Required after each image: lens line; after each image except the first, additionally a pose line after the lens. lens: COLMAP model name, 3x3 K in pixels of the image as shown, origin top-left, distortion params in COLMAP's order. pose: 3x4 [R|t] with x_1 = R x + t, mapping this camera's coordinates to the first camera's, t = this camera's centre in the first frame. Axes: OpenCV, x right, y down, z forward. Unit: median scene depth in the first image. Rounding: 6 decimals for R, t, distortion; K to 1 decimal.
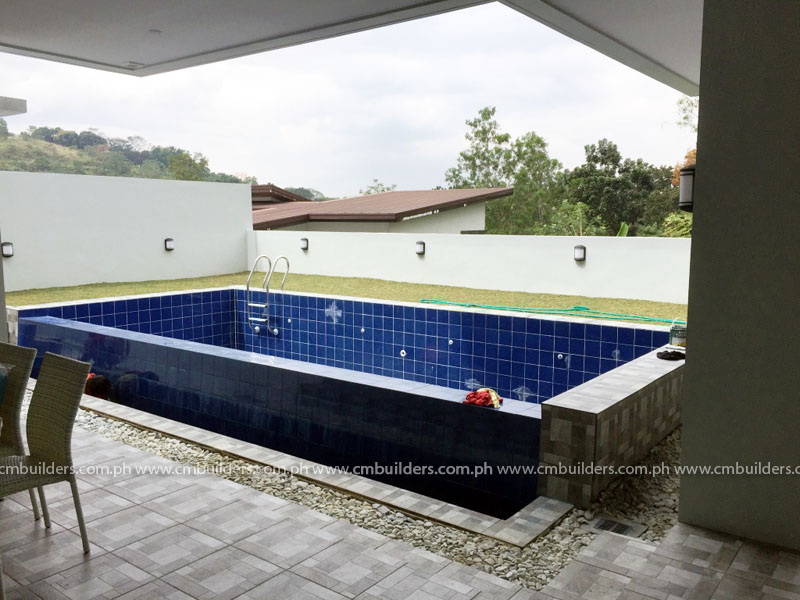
lens RADIAL K [[687.6, 0, 410.1], [0, 687.6, 299.3], [0, 0, 1]] dist [0.027352, -0.004244]
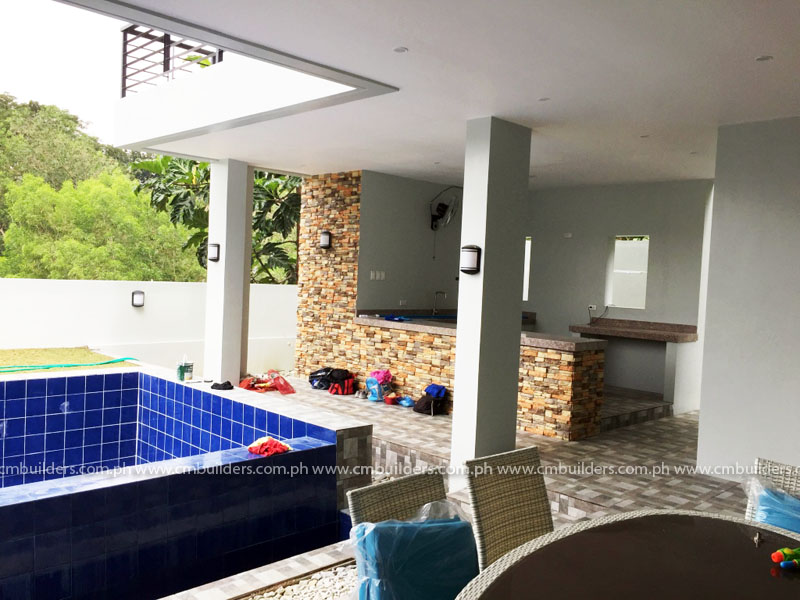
lens RADIAL K [[687.6, 0, 410.1], [0, 687.6, 299.3], [0, 0, 1]] dist [0.027352, -0.004244]
pose [[0.144388, -0.032983, 0.988971, -0.931411], [0.072258, 0.997127, 0.022705, -0.086795], [-0.986879, 0.068183, 0.146357, 0.697355]]
